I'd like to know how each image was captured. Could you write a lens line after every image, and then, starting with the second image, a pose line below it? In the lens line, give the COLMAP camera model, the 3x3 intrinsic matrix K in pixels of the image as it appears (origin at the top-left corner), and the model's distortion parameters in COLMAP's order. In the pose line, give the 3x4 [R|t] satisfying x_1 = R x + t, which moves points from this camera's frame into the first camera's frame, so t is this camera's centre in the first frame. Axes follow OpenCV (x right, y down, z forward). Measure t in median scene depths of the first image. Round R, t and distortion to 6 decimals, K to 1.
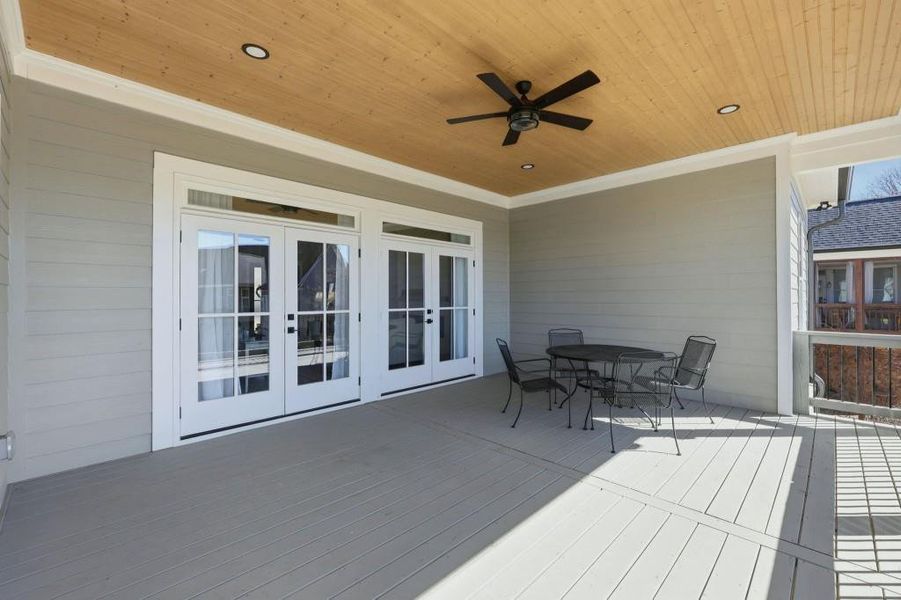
lens RADIAL K [[391.8, 0, 453.5], [0, 391.8, 289.7], [0, 0, 1]] dist [0.000176, -0.000152]
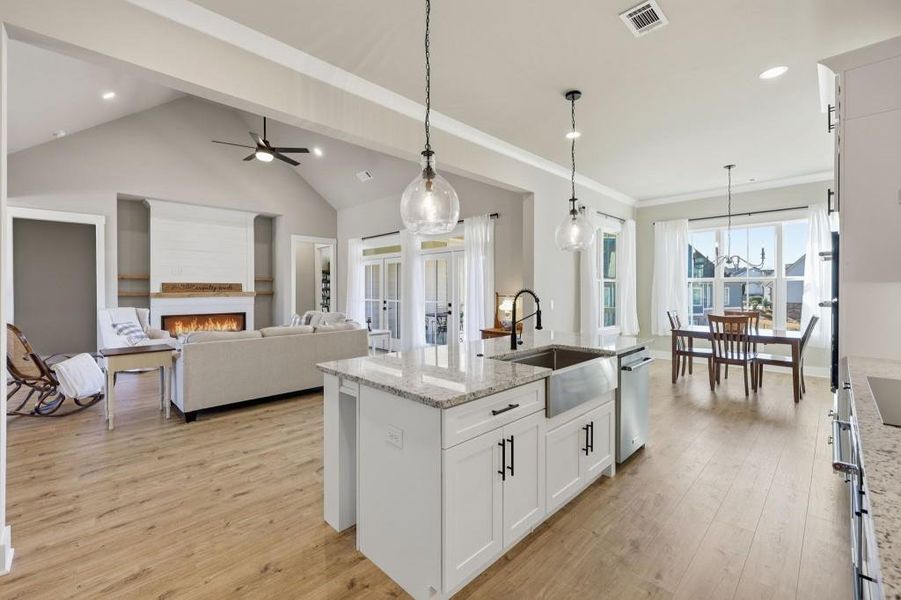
lens RADIAL K [[391.8, 0, 453.5], [0, 391.8, 289.7], [0, 0, 1]] dist [0.000176, -0.000152]
pose [[-0.005177, 0.005523, -0.999971, 1.432006], [0.016133, 0.999855, 0.005439, 0.006267], [0.999856, -0.016104, -0.005265, 1.325269]]
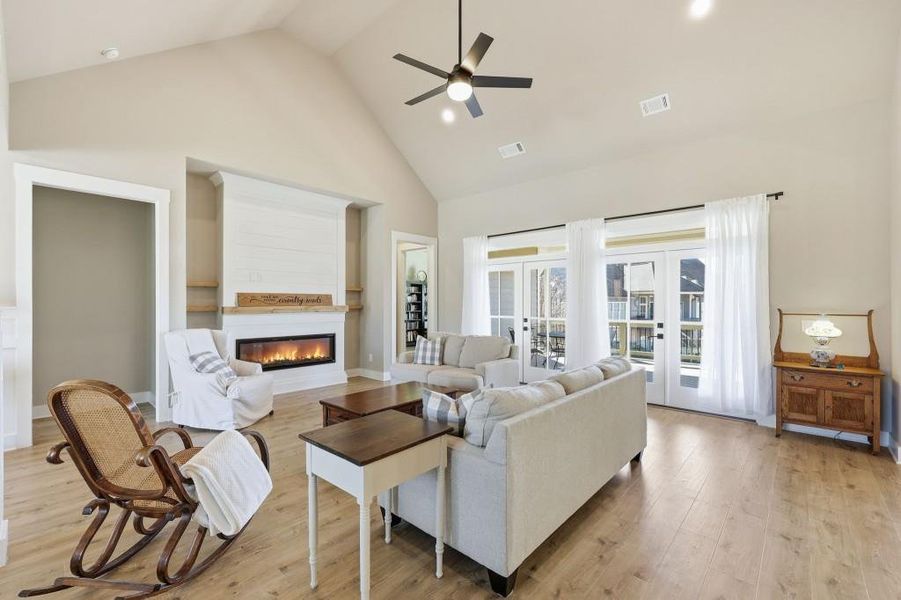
lens RADIAL K [[391.8, 0, 450.5], [0, 391.8, 300.0], [0, 0, 1]] dist [-0.000785, 0.000141]
pose [[0.043678, -0.005195, -0.999032, 0.966413], [0.011734, 0.999920, -0.004686, 0.000914], [0.998977, -0.011518, 0.043735, 0.665968]]
